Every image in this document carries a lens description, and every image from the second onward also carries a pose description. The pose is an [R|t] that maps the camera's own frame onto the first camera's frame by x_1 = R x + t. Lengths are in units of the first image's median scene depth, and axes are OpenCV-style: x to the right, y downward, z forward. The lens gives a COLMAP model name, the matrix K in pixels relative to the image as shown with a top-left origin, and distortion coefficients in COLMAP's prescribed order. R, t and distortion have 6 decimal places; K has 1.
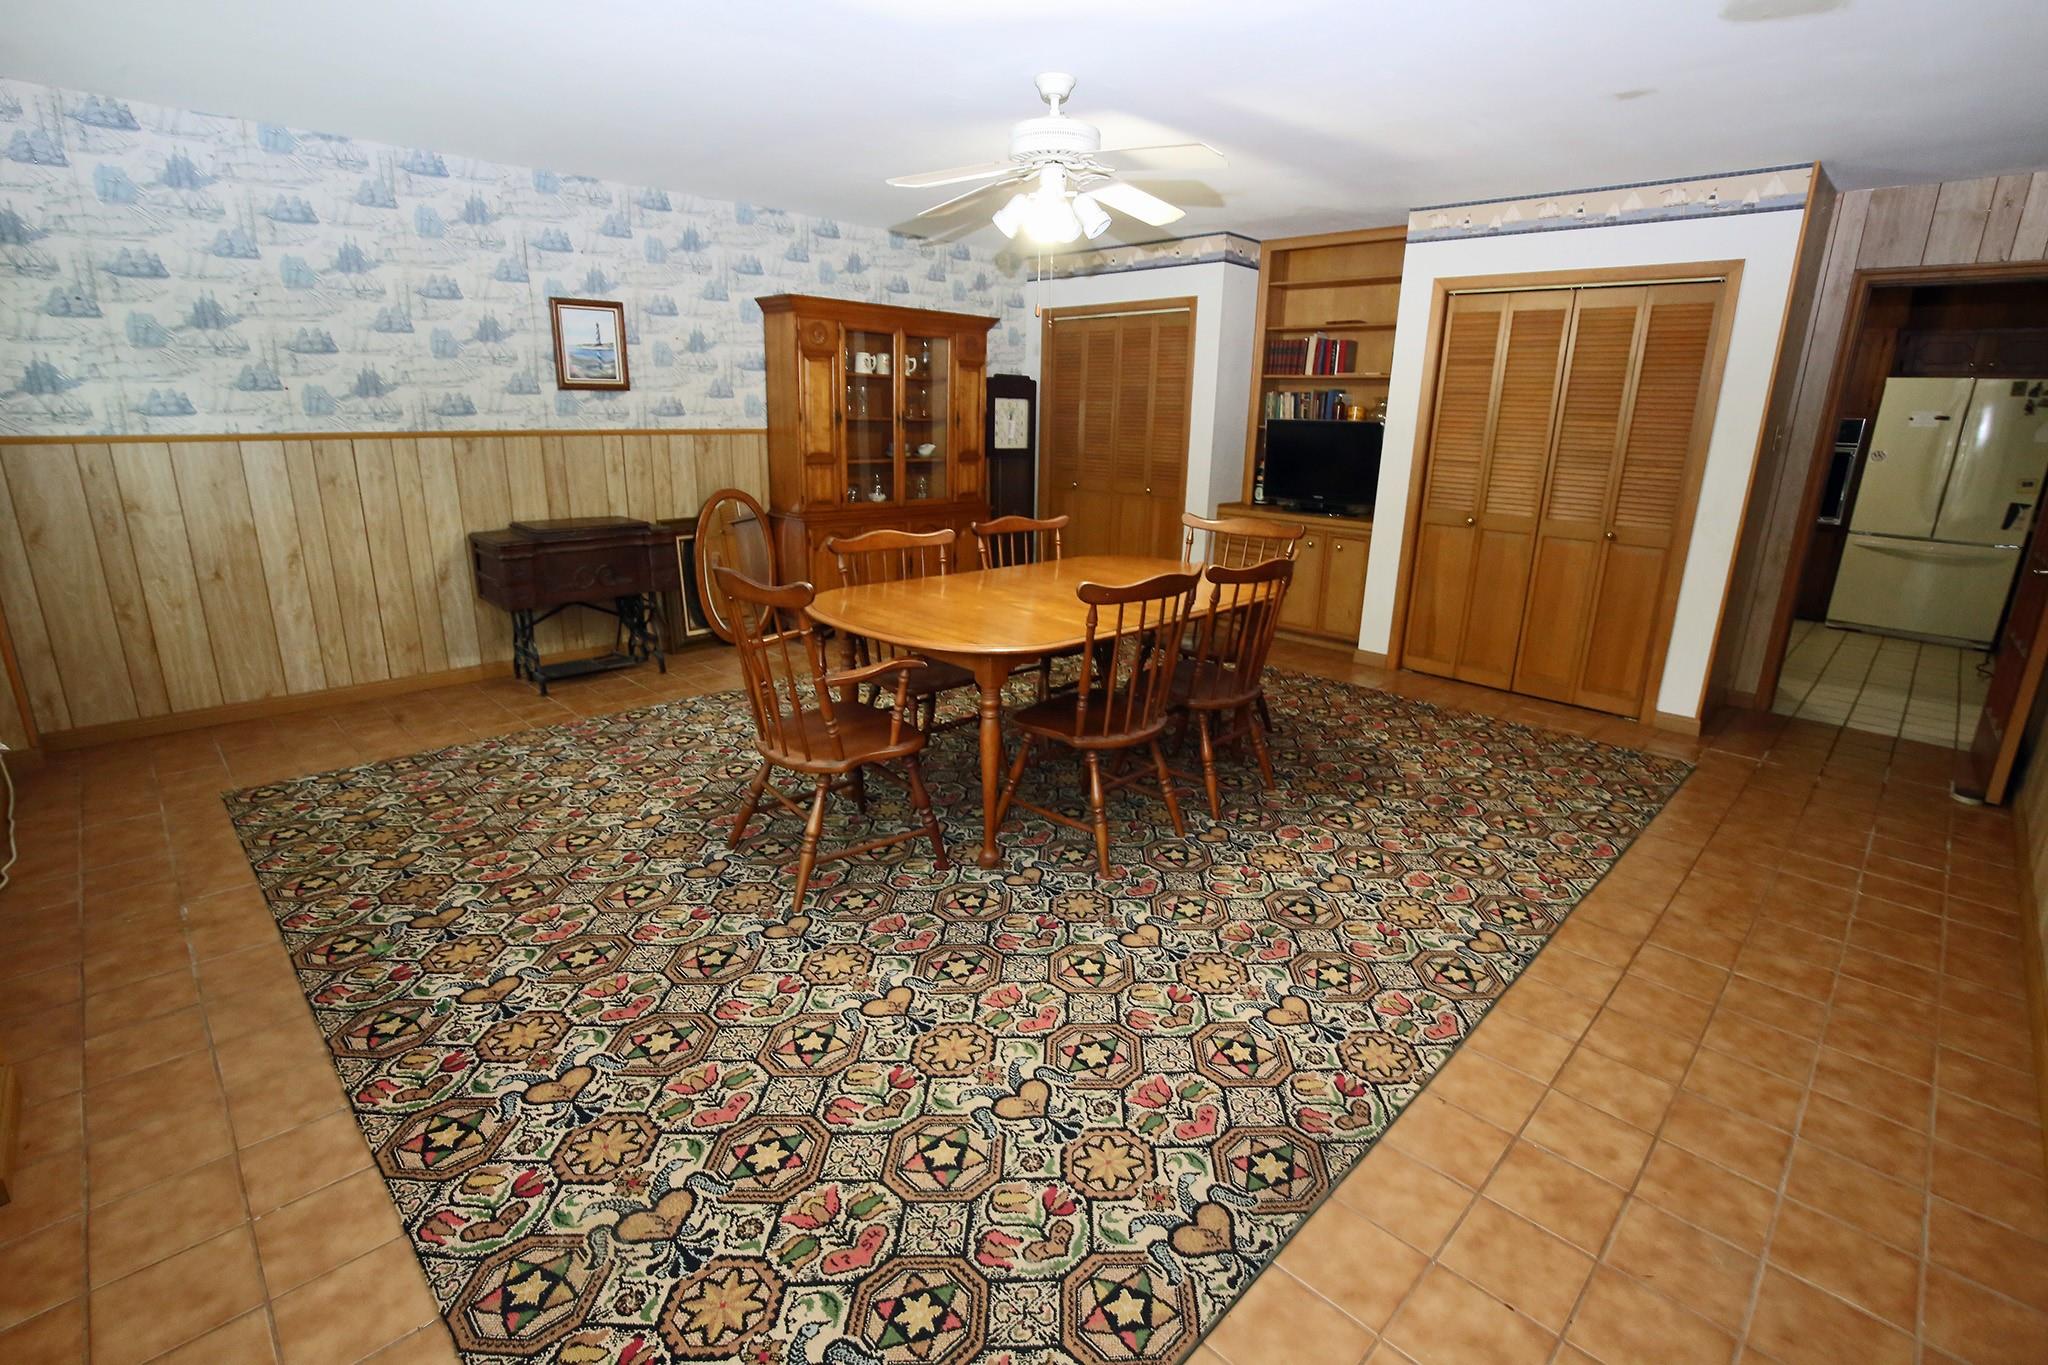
lens RADIAL K [[935.6, 0, 1024.0], [0, 935.6, 682.5], [0, 0, 1]] dist [-0.034936, 0.003405]
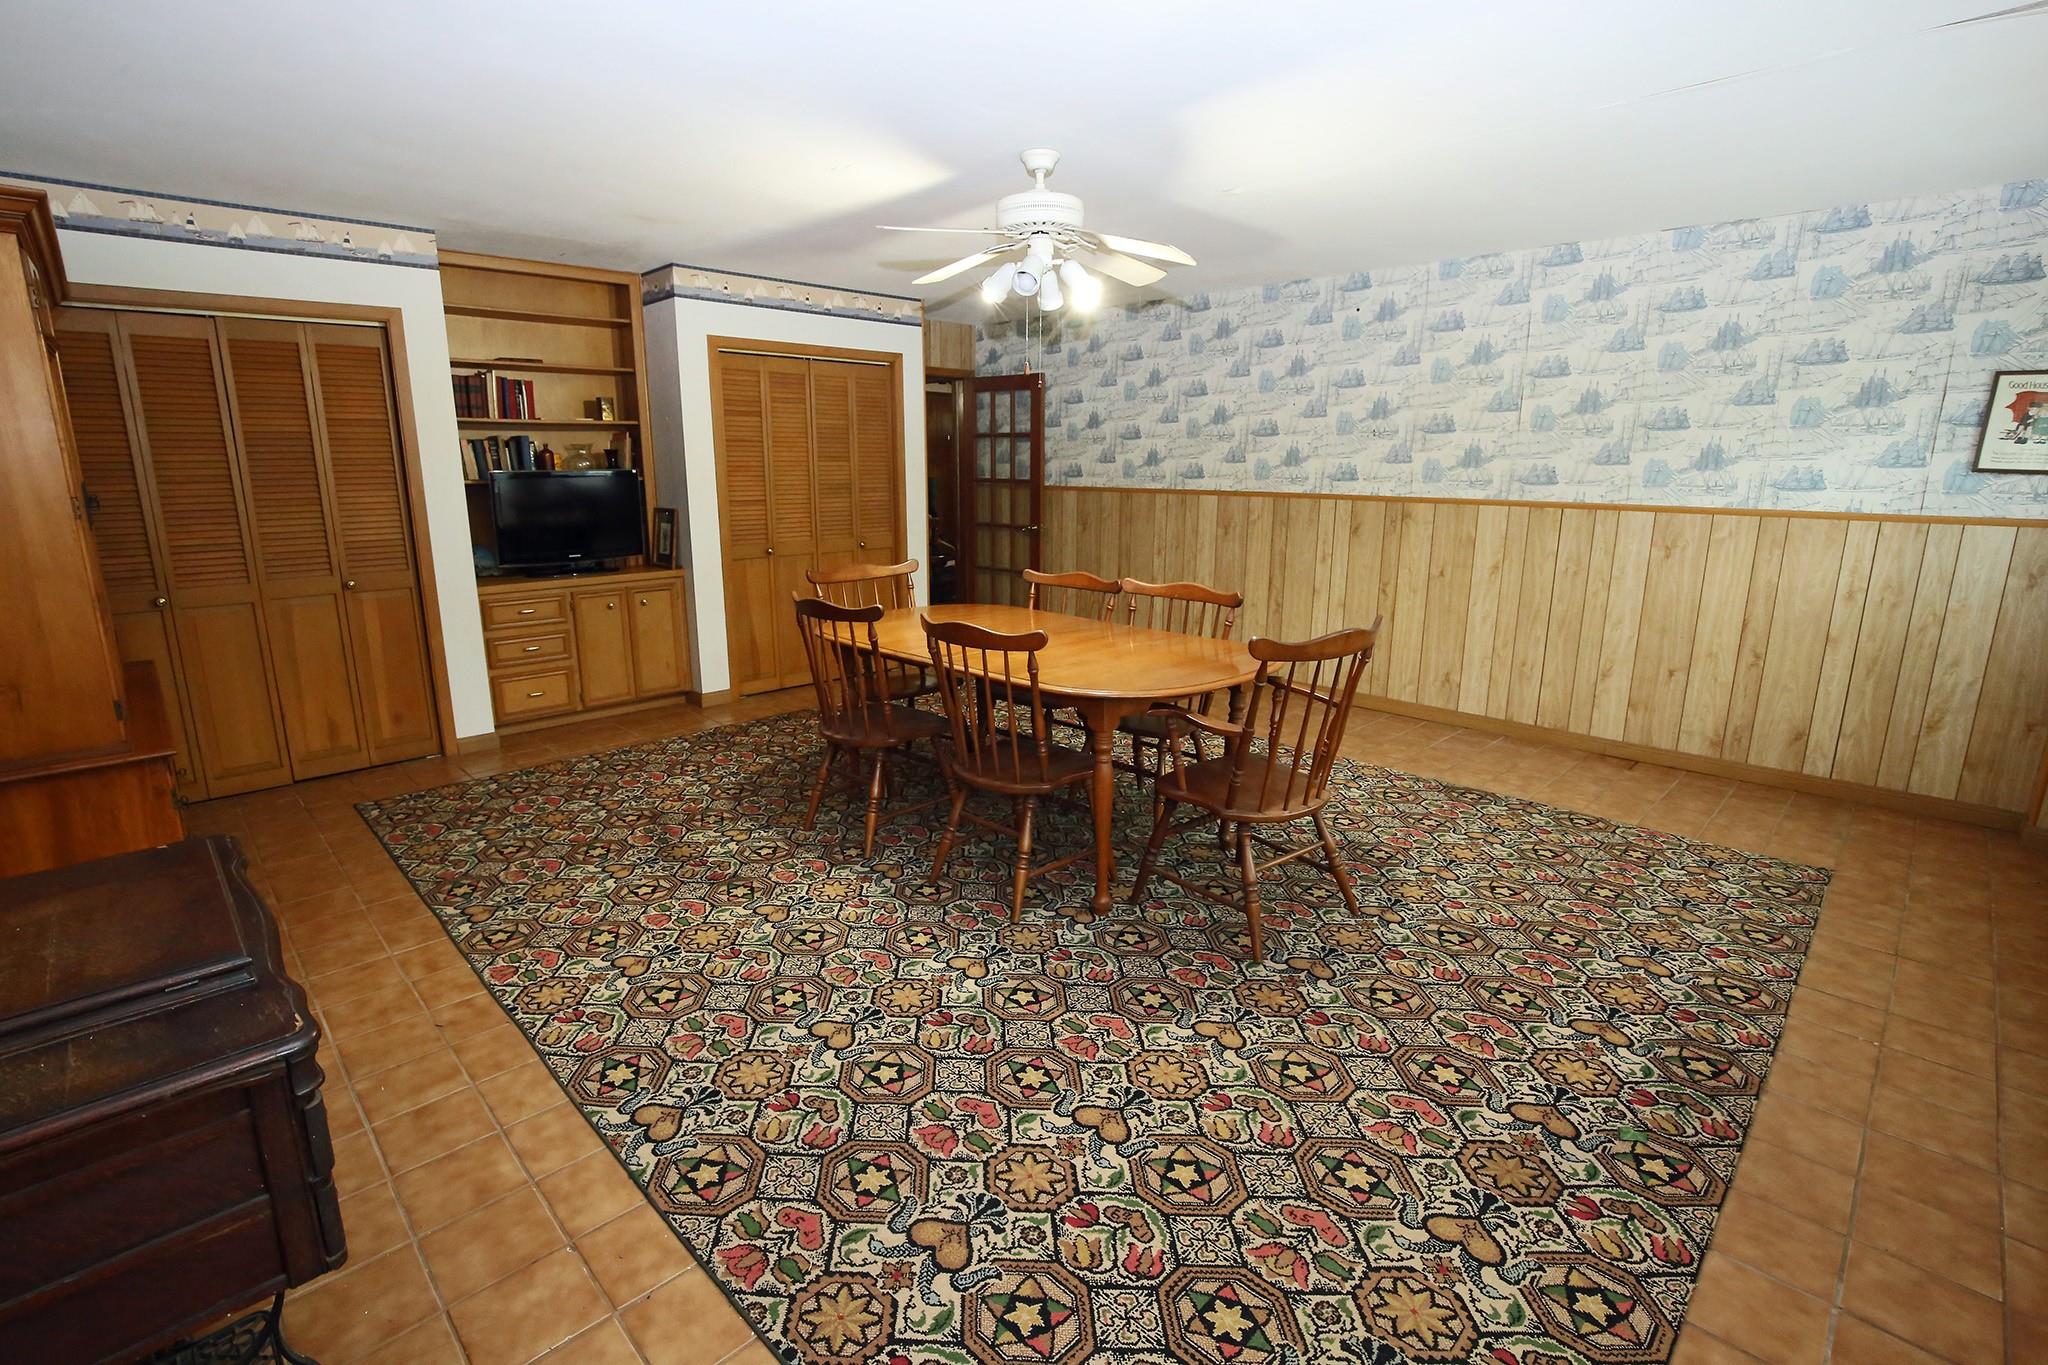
lens RADIAL K [[931.4, 0, 1073.5], [0, 931.4, 630.4], [0, 0, 1]] dist [-0.040024, 0.006577]
pose [[-0.012688, -0.201241, 0.979460, -0.881557], [0.282680, 0.938859, 0.196561, -0.268138], [-0.959130, 0.279368, 0.044975, 0.832493]]
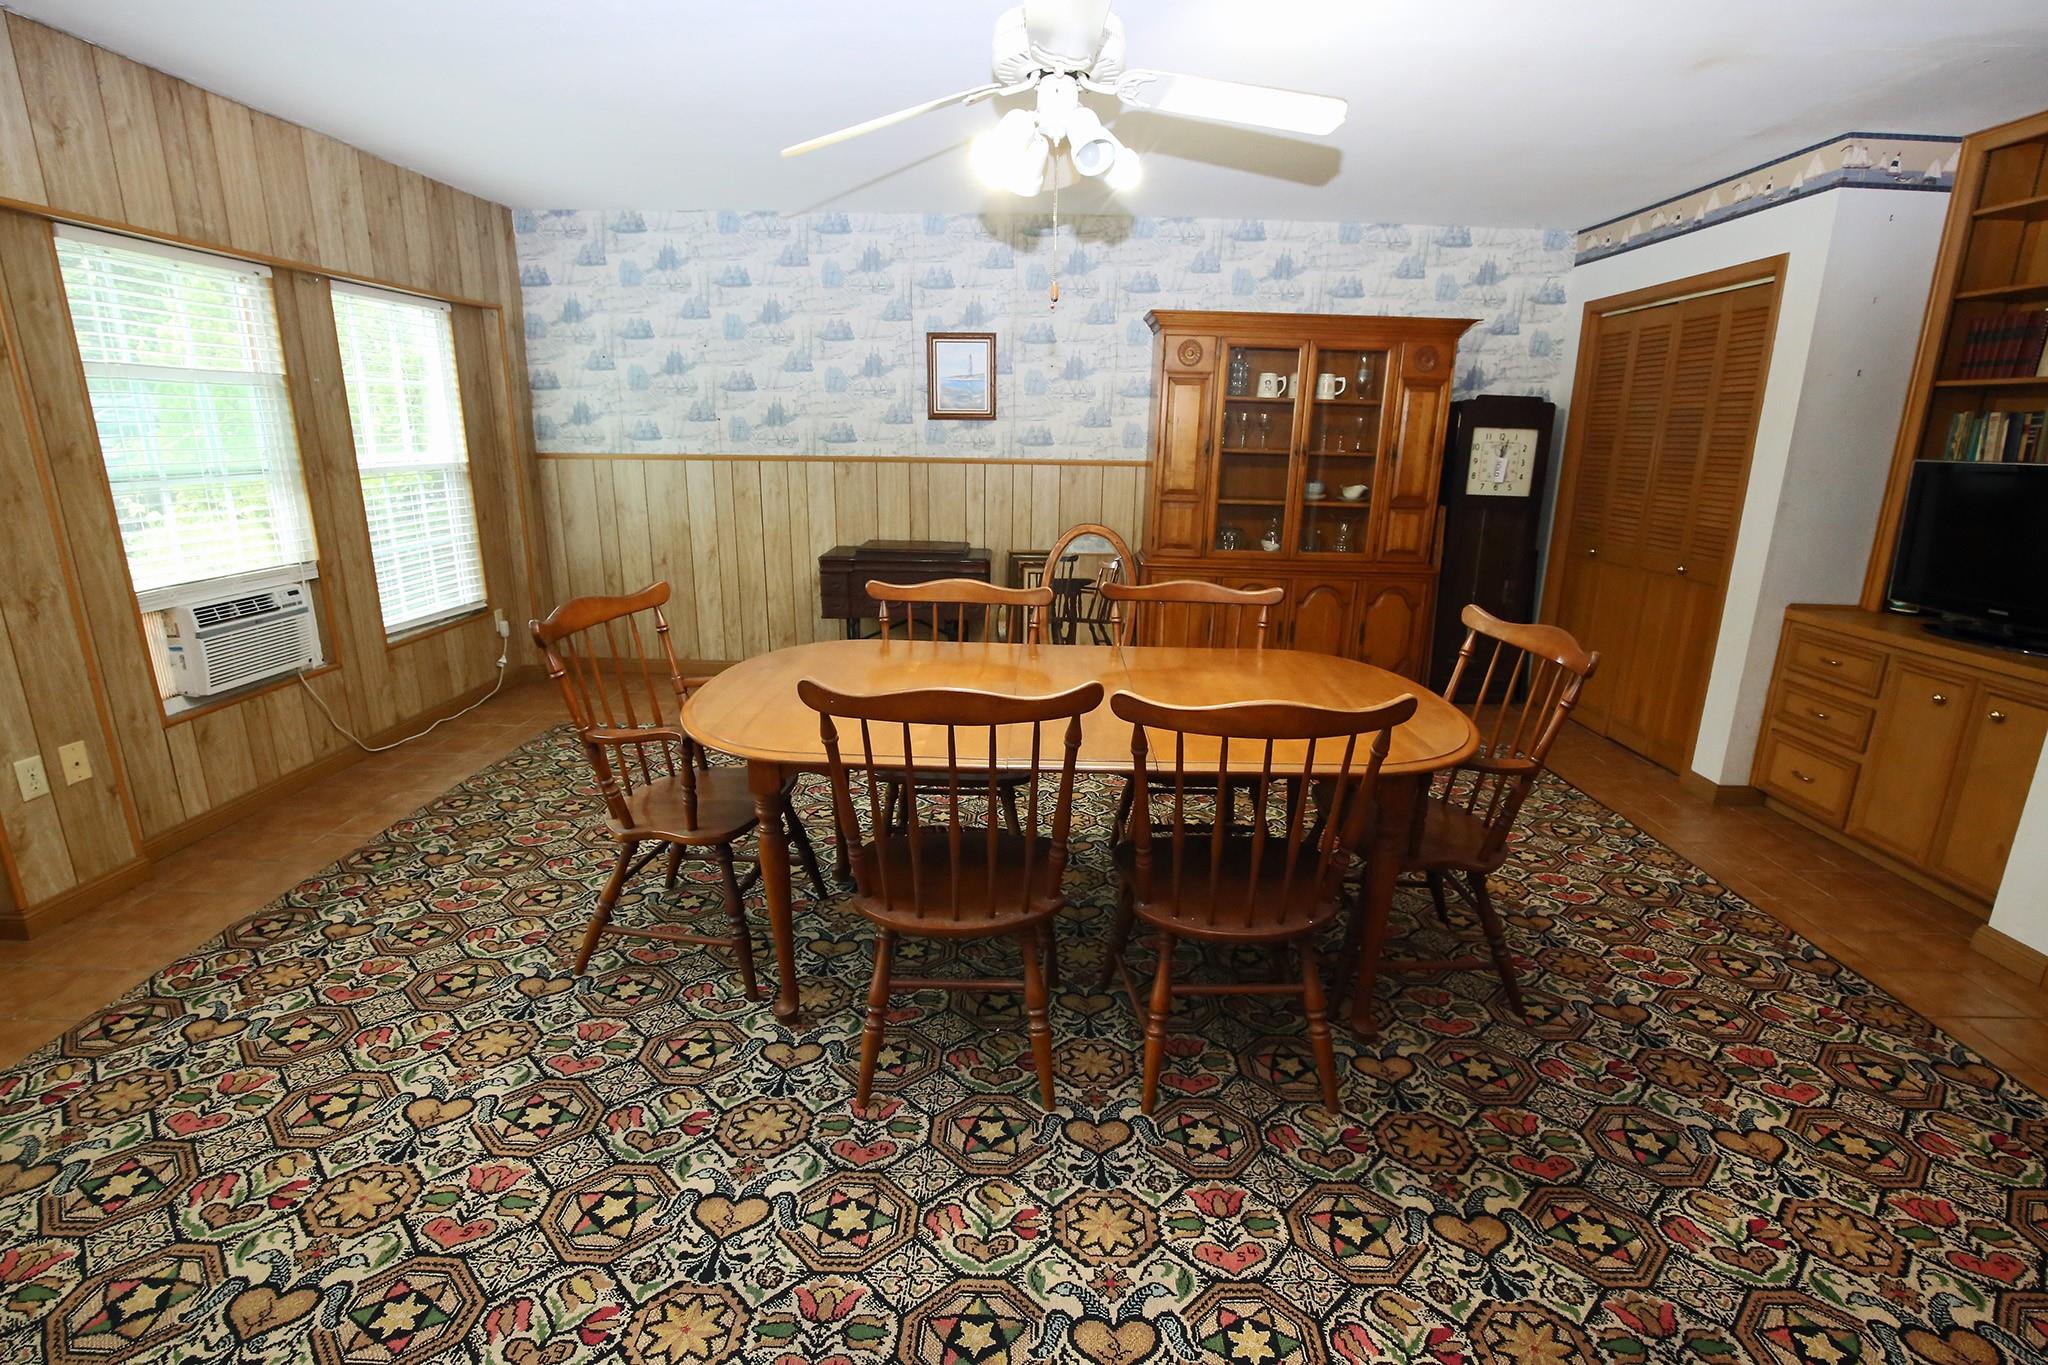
lens RADIAL K [[930.9, 0, 1056.6], [0, 930.9, 683.6], [0, 0, 1]] dist [-0.039964, 0.007241]
pose [[0.699740, 0.177220, -0.692068, 0.469381], [-0.202730, 0.978177, 0.045507, -0.121114], [0.685029, 0.108460, 0.720397, 0.451412]]
